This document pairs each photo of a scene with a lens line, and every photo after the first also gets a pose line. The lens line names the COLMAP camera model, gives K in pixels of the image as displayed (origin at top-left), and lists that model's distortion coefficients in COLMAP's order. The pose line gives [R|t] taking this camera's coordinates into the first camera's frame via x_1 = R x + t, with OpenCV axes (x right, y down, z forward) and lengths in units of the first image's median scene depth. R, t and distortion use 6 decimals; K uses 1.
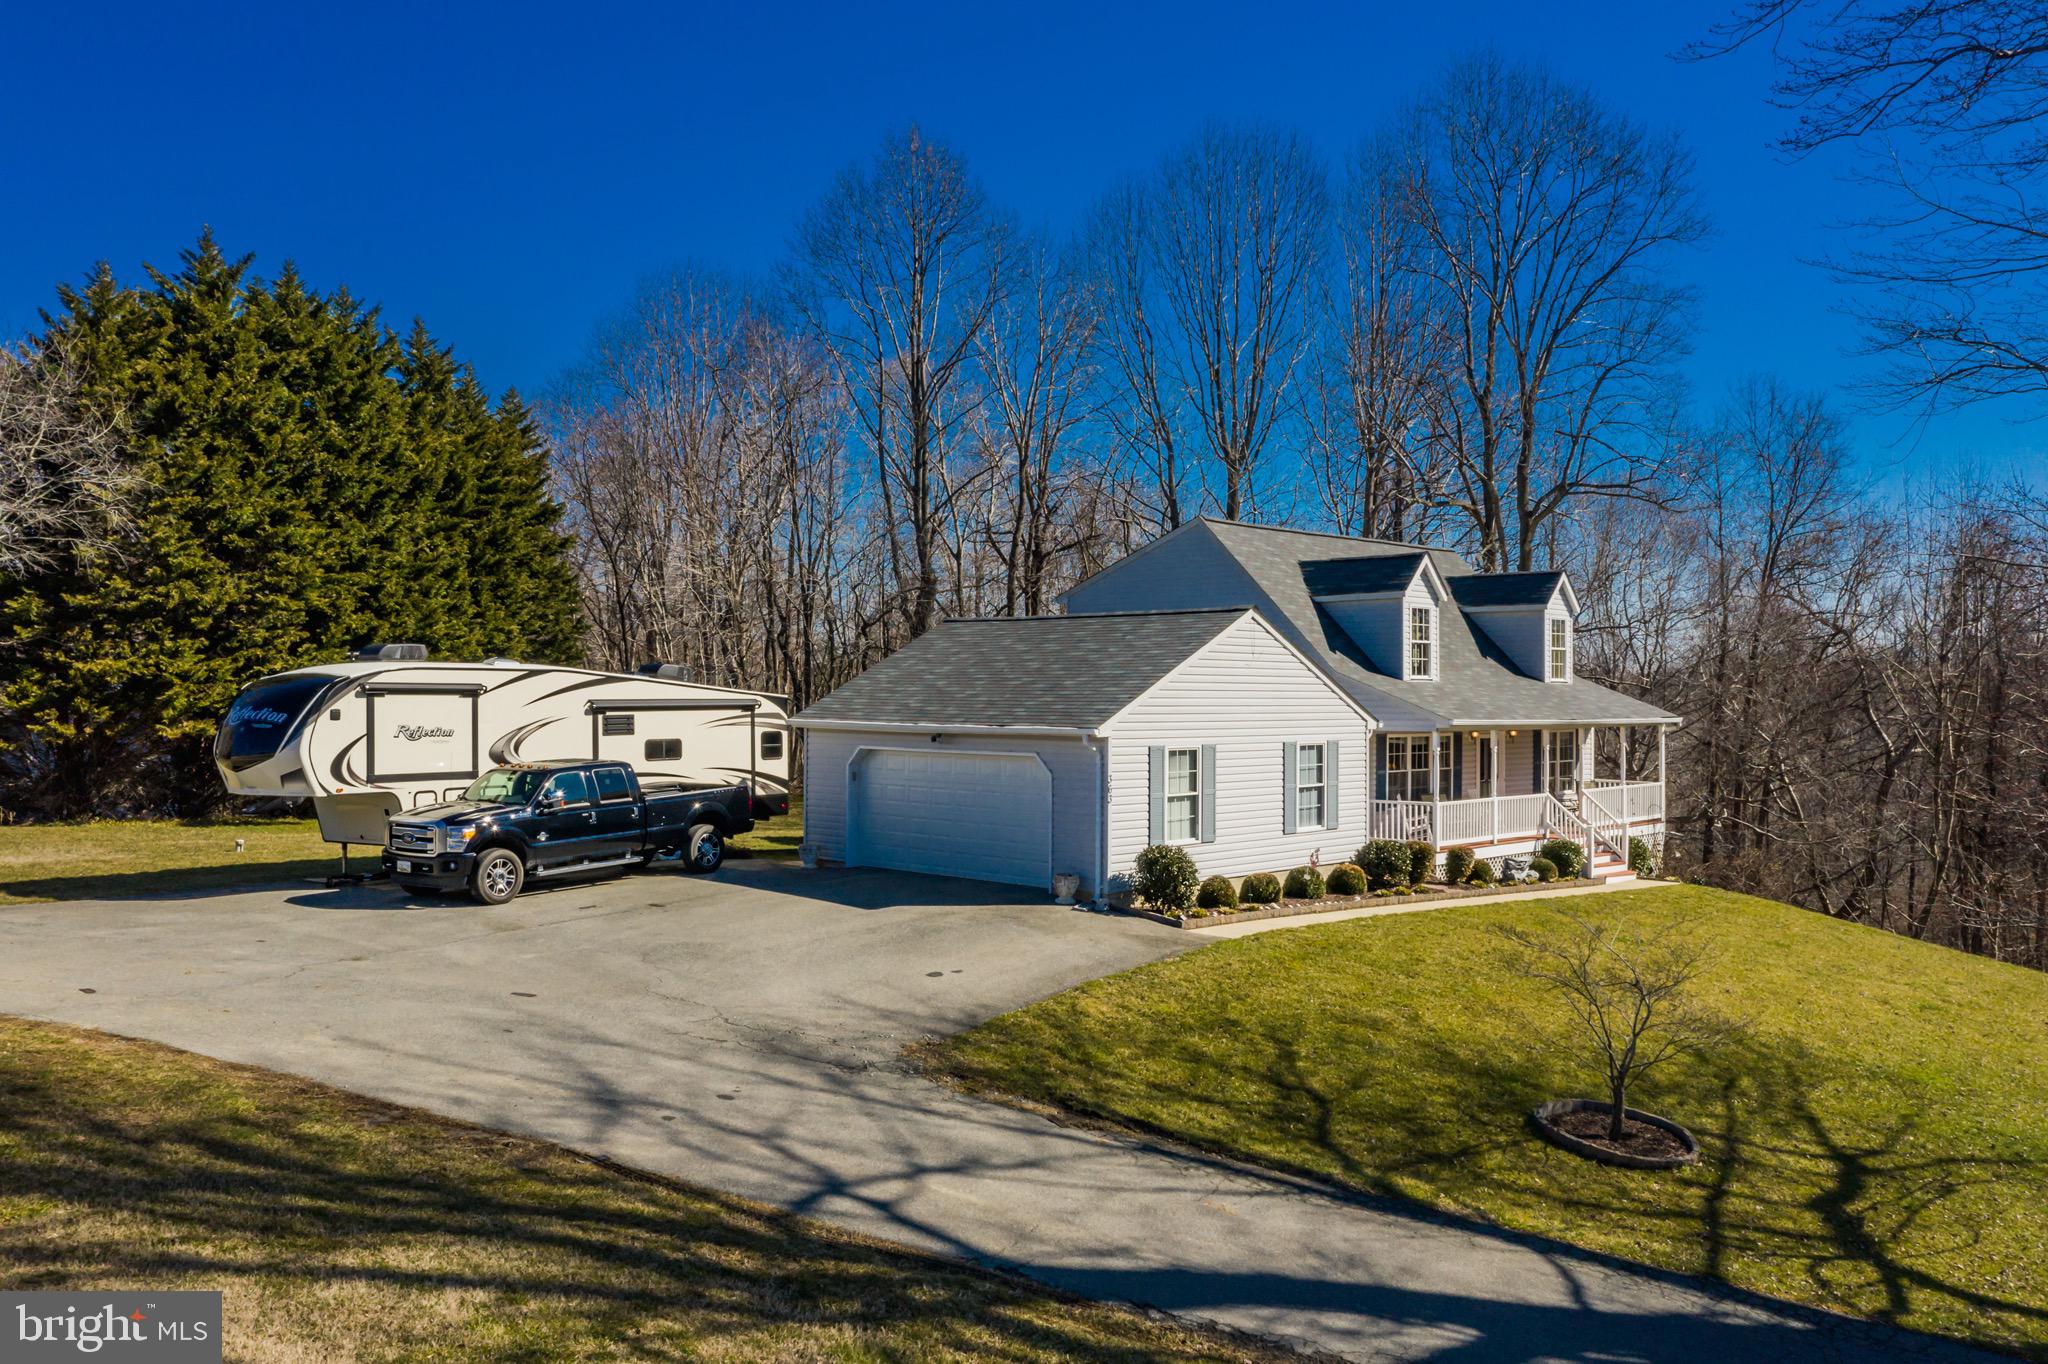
lens RADIAL K [[1645.3, 0, 1038.7], [0, 1645.3, 702.0], [0, 0, 1]] dist [-0.019398, 0.003243]
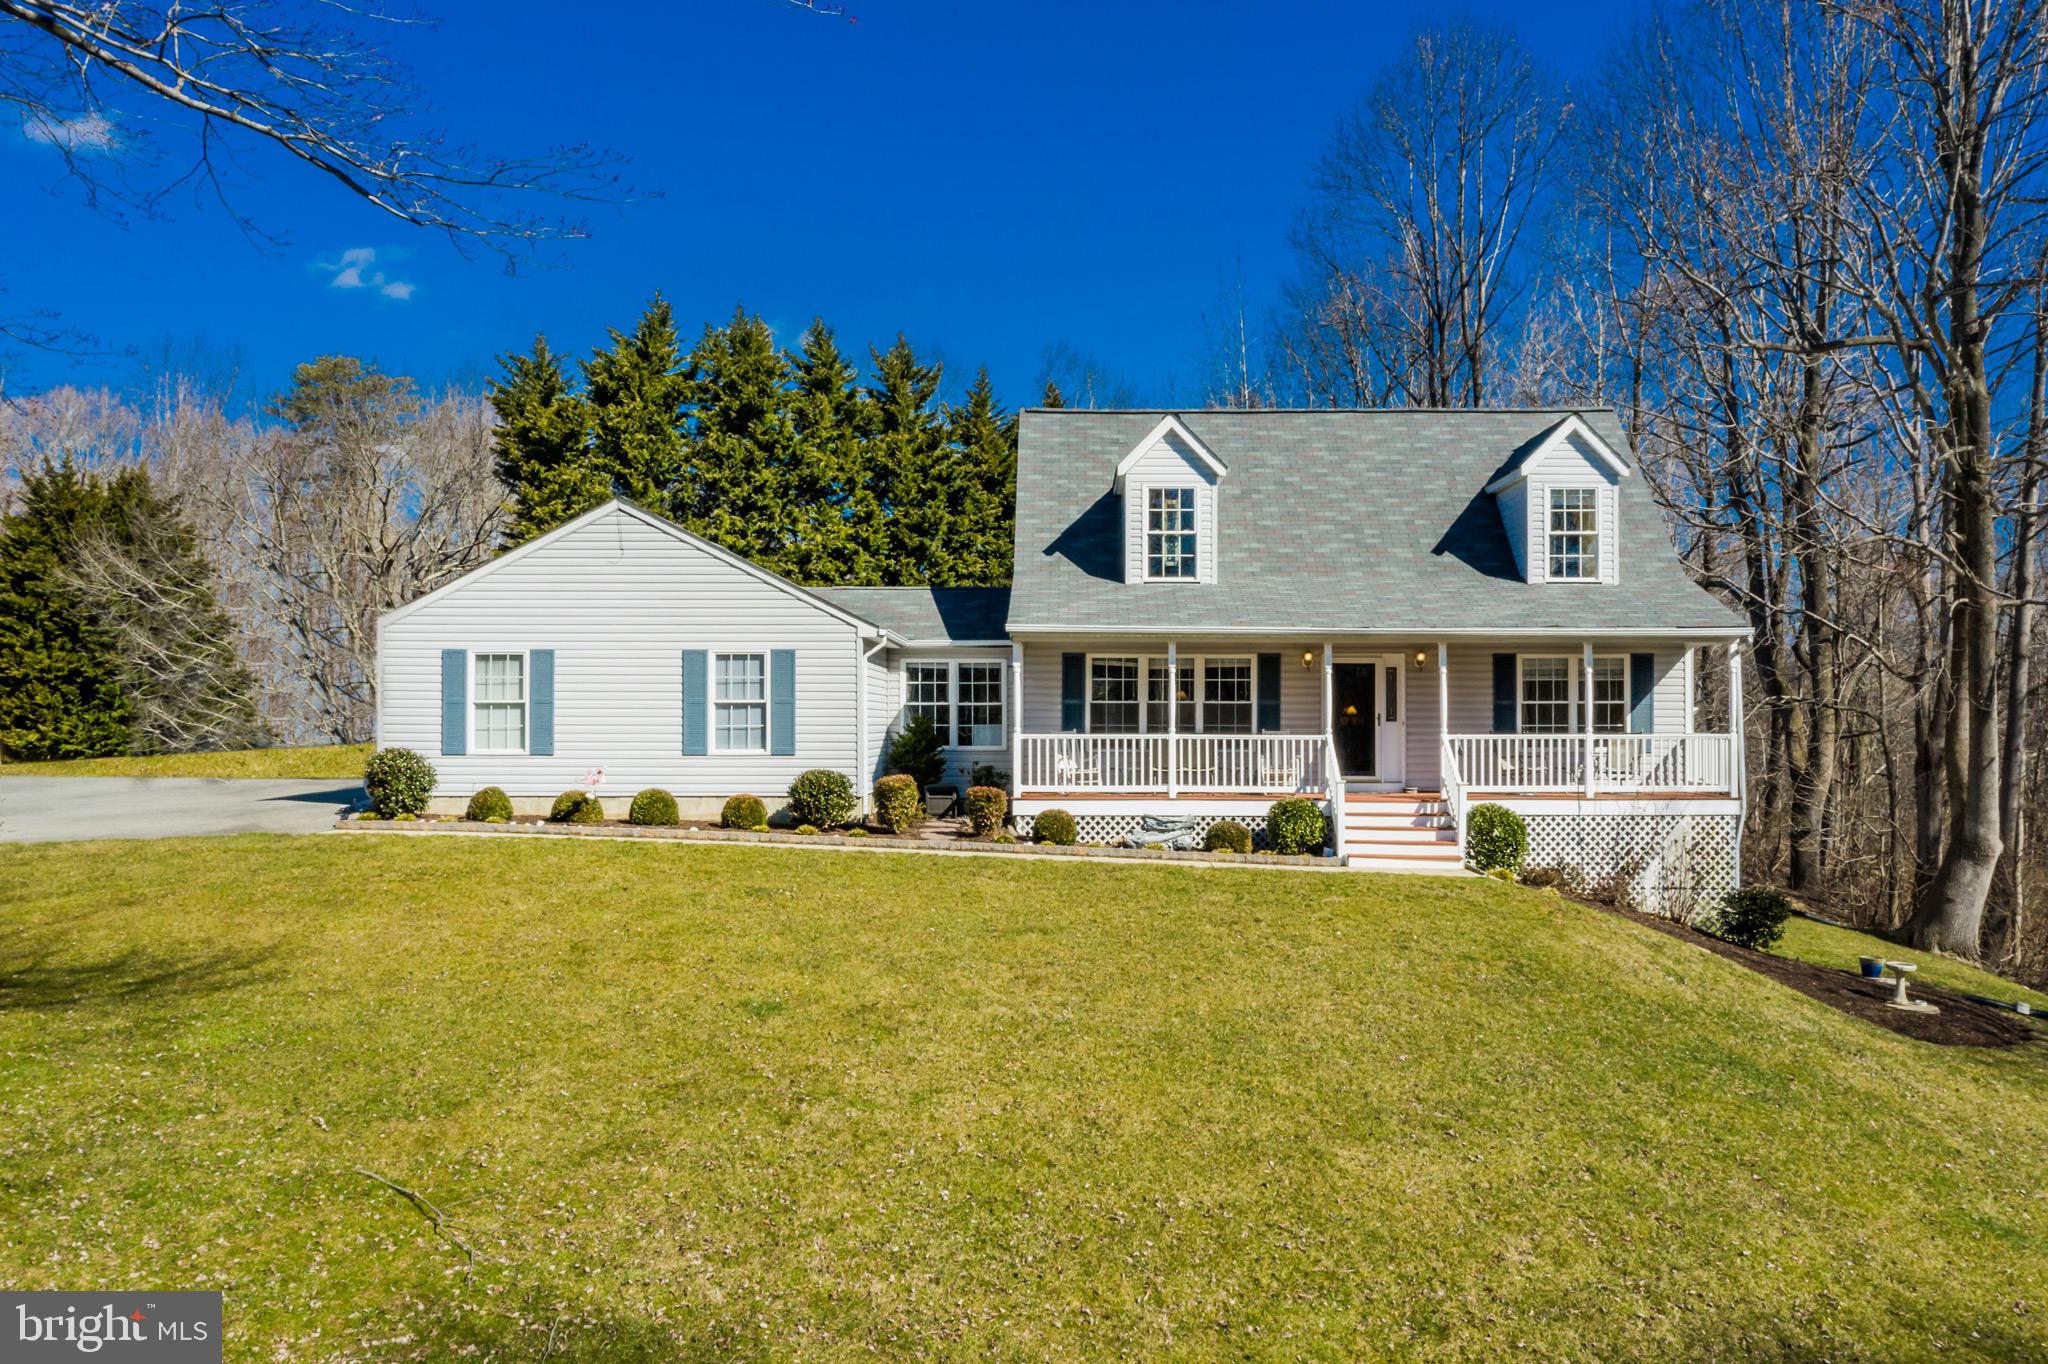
lens RADIAL K [[1645.3, 0, 1038.7], [0, 1645.3, 702.0], [0, 0, 1]] dist [-0.019398, 0.003243]
pose [[0.687647, -0.011915, -0.725948, 0.764603], [-0.000405, 0.999859, -0.016794, 0.055891], [0.726045, 0.011843, 0.687545, 0.454091]]
